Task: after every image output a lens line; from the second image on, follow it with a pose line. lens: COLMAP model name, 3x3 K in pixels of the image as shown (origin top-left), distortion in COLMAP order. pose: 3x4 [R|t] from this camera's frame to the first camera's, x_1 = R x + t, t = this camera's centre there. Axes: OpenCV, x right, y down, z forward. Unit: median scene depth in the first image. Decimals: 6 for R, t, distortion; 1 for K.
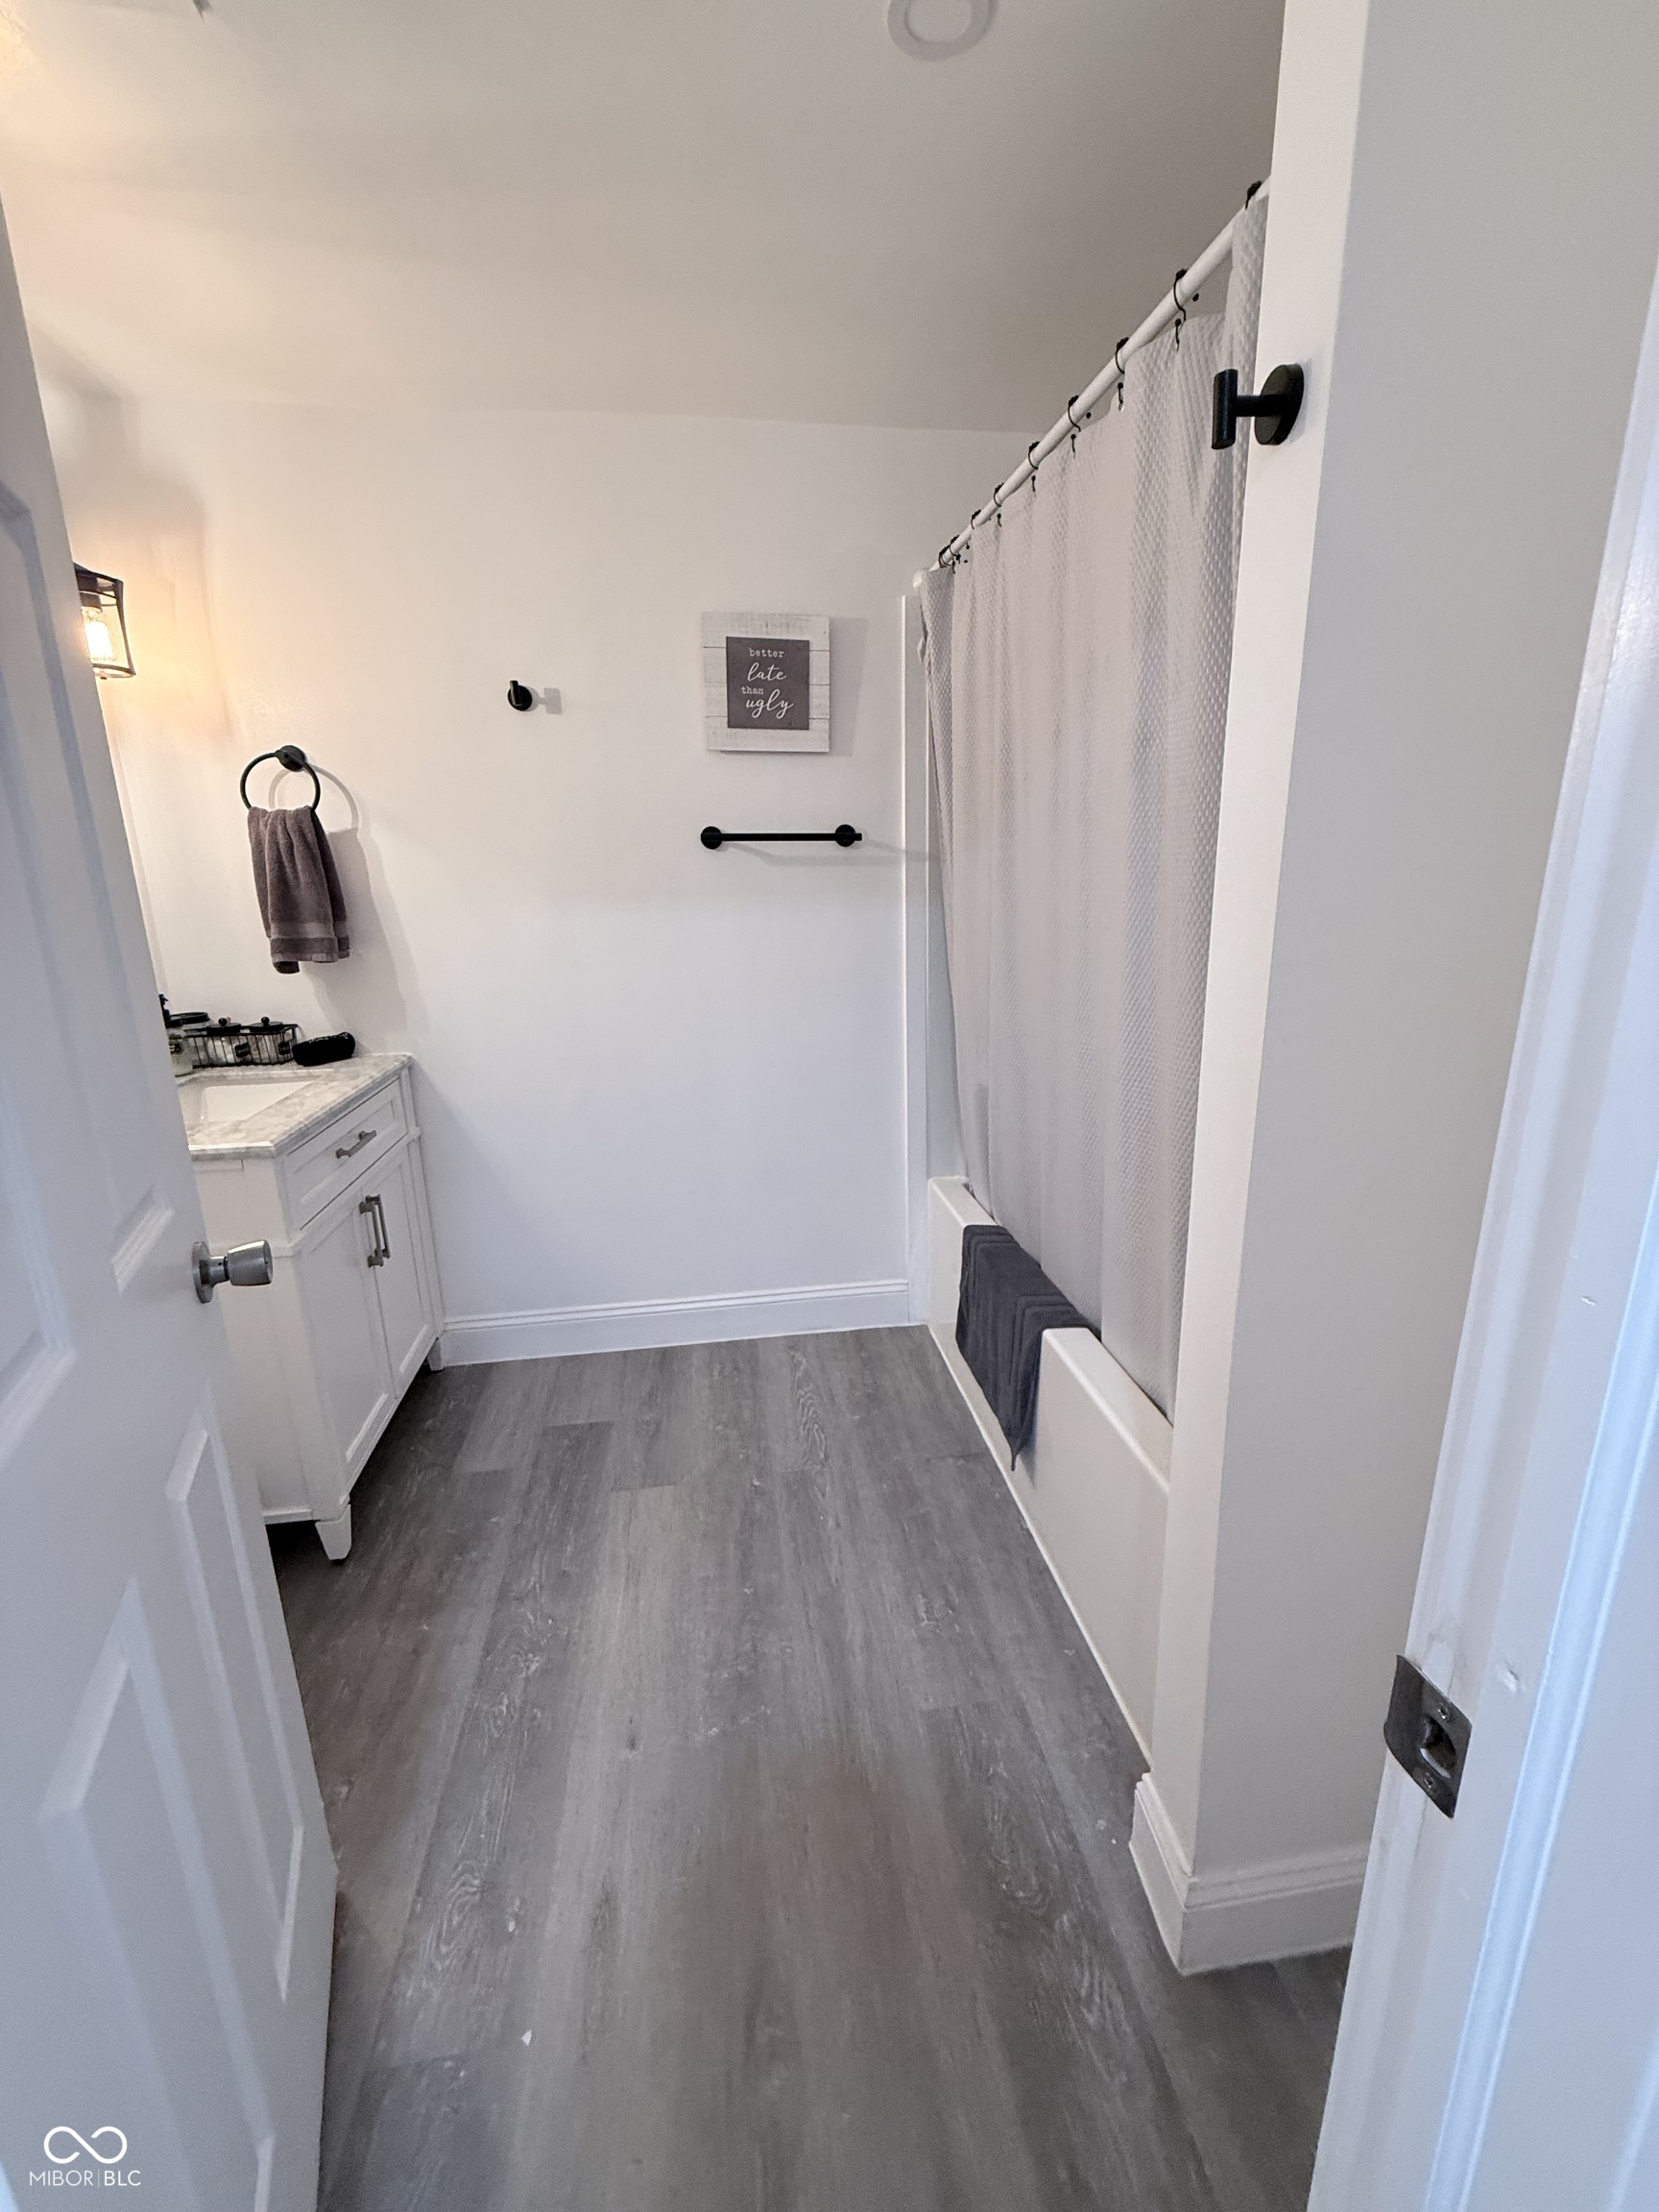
lens RADIAL K [[889.7, 0, 824.5], [0, 889.7, 1097.5], [0, 0, 1]] dist [0.001085, 0.000152]
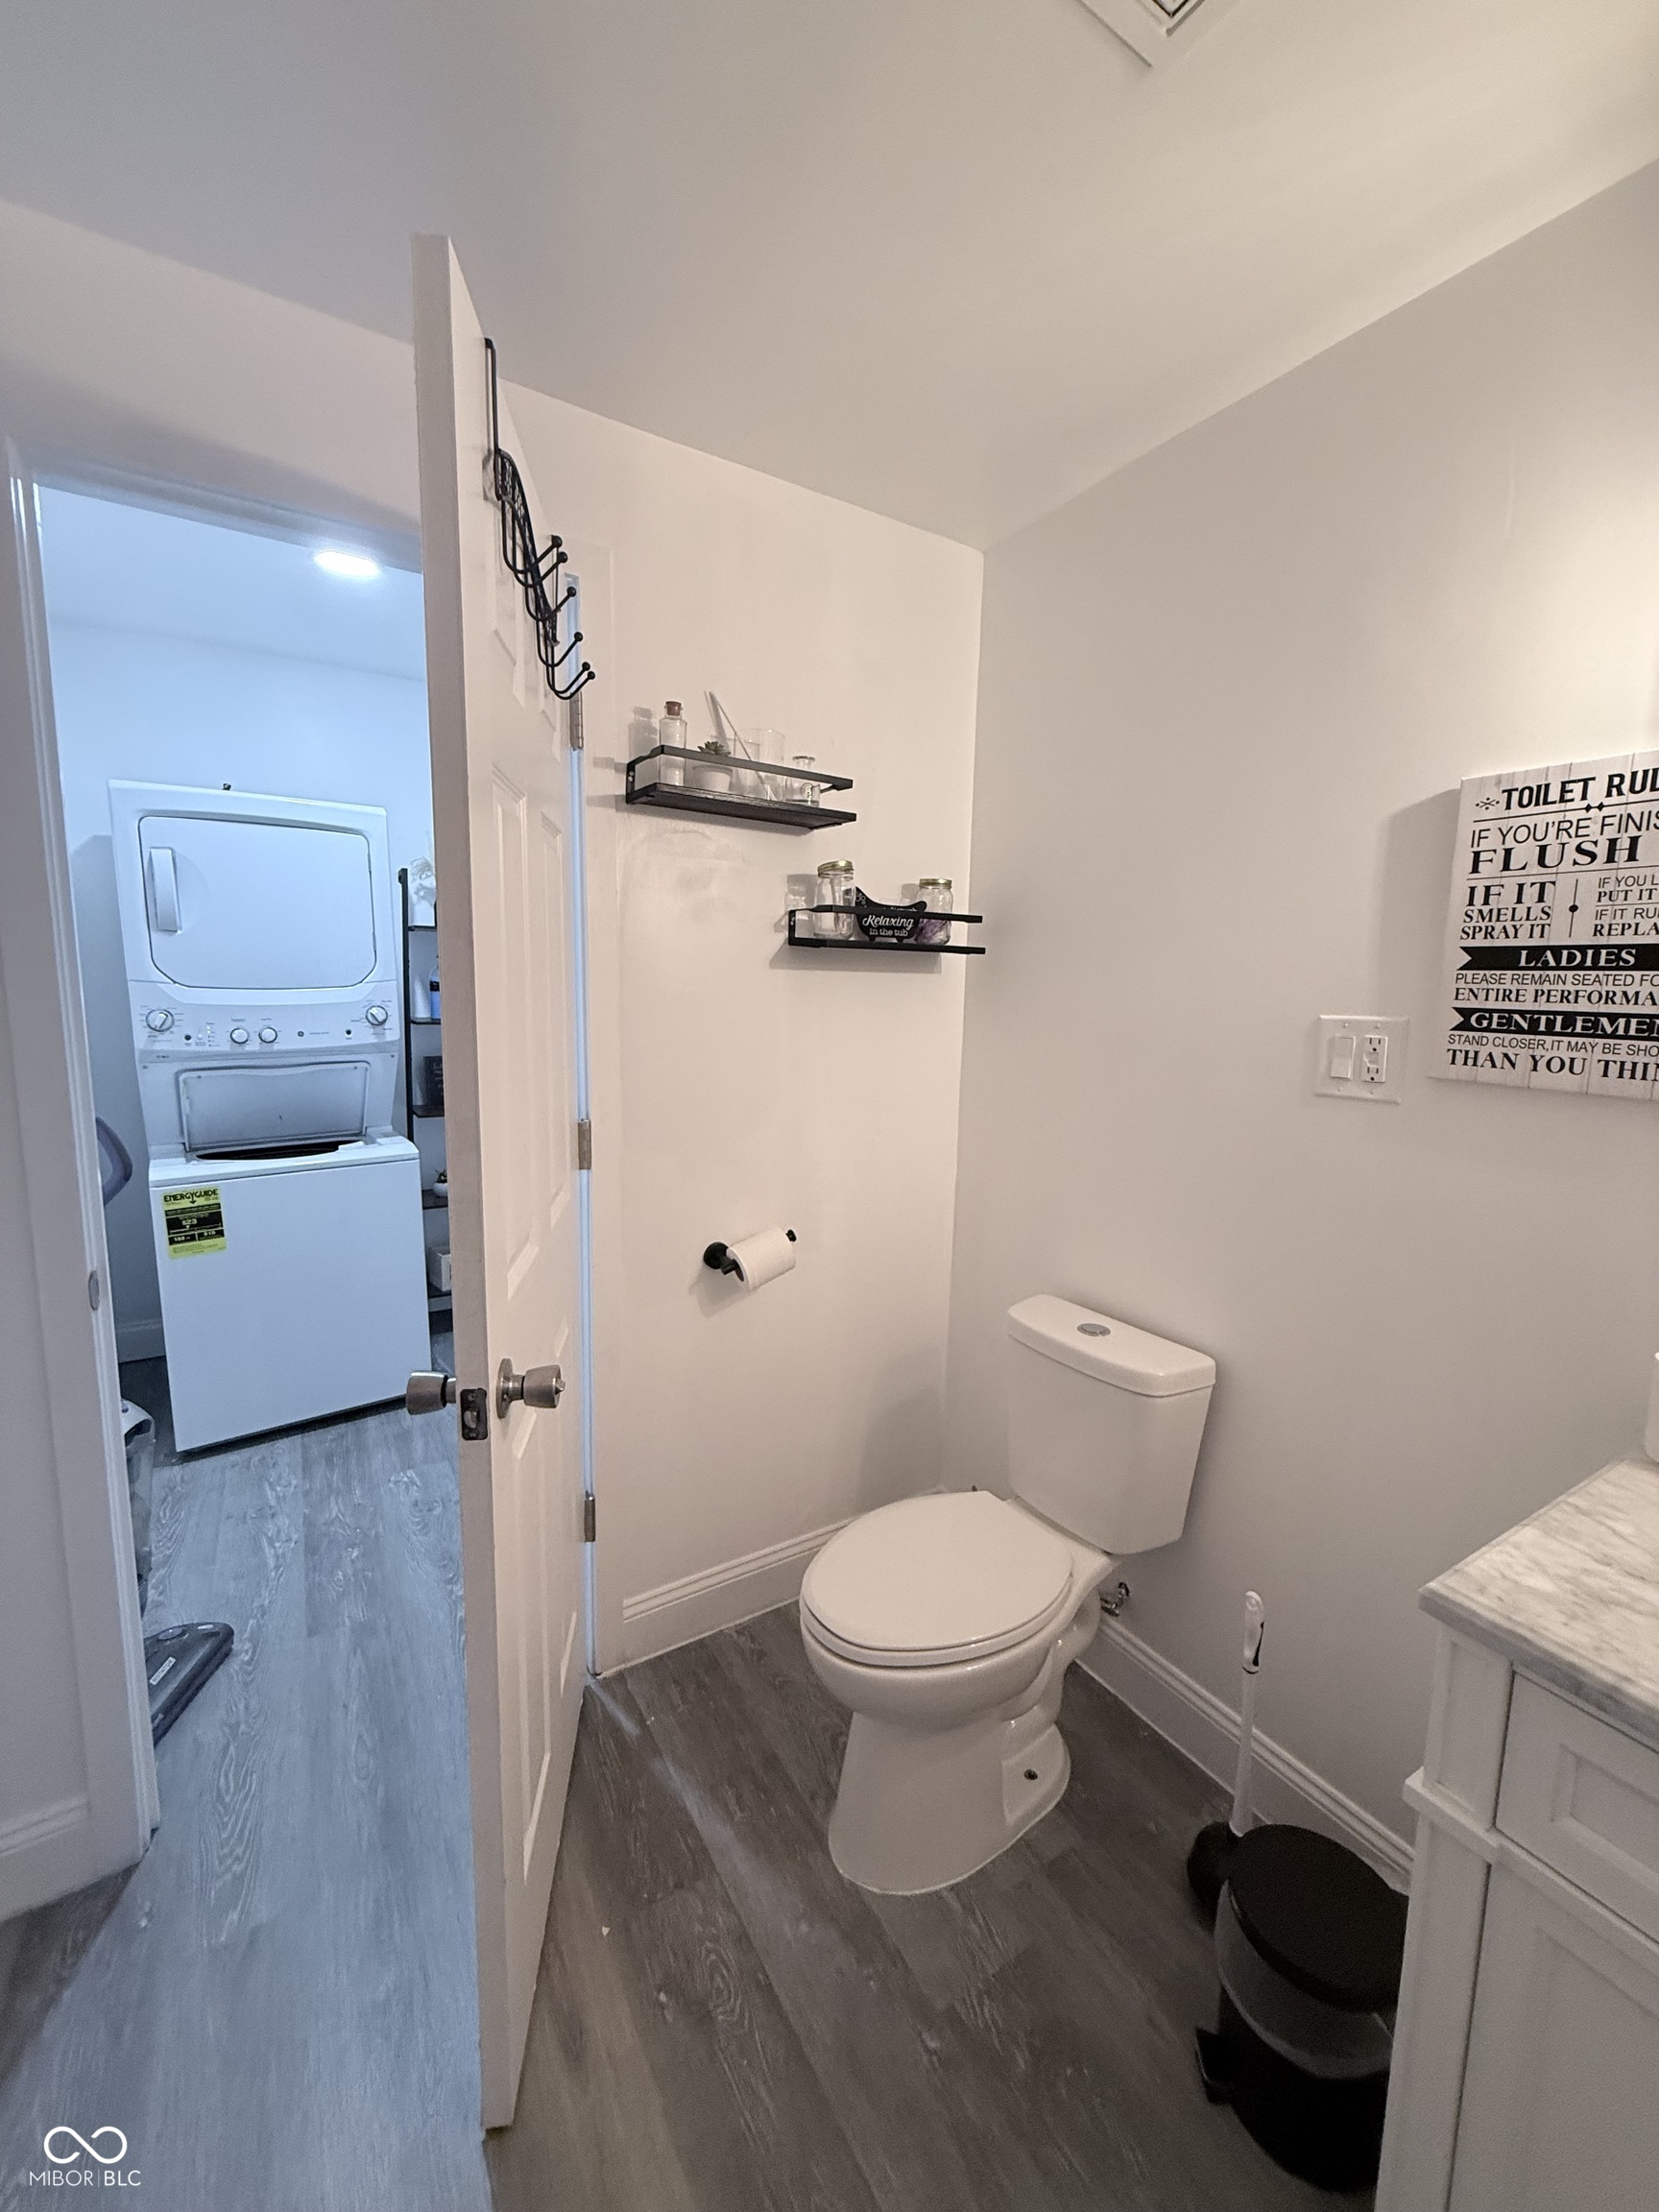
lens RADIAL K [[889.7, 0, 824.5], [0, 889.7, 1097.5], [0, 0, 1]] dist [0.001085, 0.000152]
pose [[-0.918563, 0.051190, -0.391947, -0.095869], [-0.099471, 0.929732, 0.354548, -0.258631], [0.382555, 0.364662, -0.848925, 0.900065]]
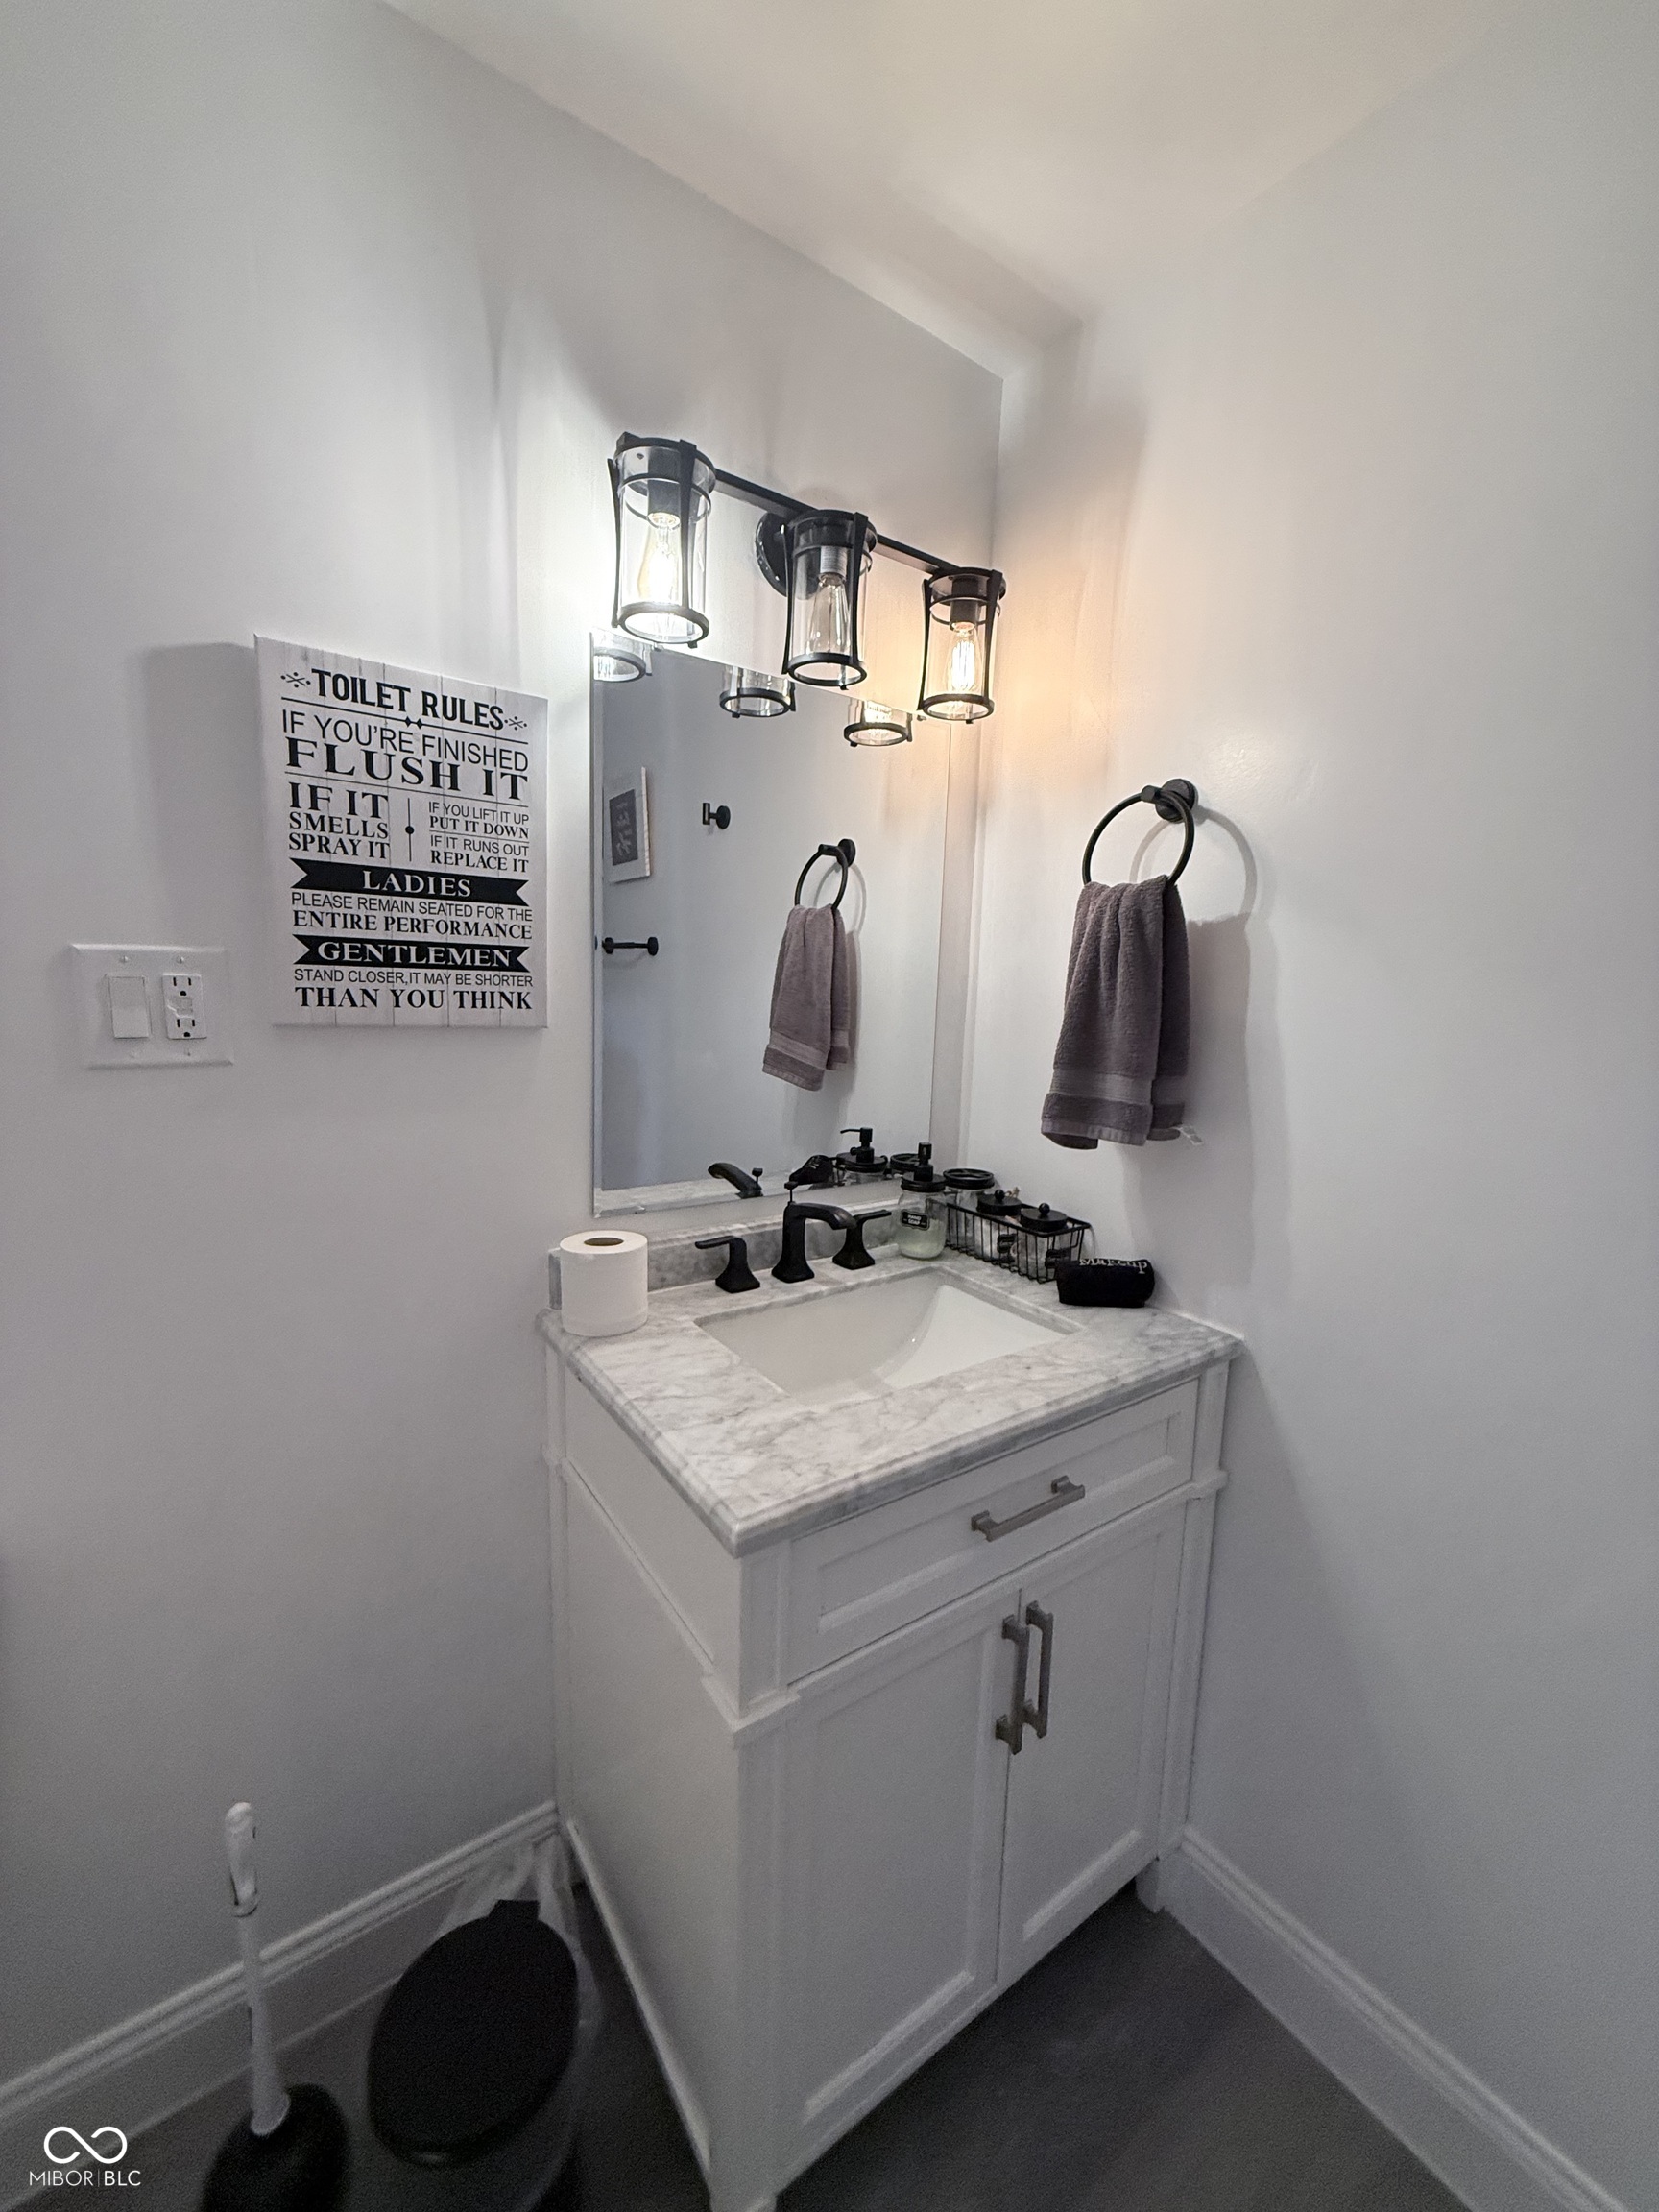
lens RADIAL K [[889.7, 0, 824.5], [0, 889.7, 1097.5], [0, 0, 1]] dist [0.001085, 0.000152]
pose [[0.456524, 0.159665, -0.875267, -0.157551], [-0.261908, 0.964292, 0.039299, -0.154598], [0.850288, 0.211299, 0.482040, 0.563763]]
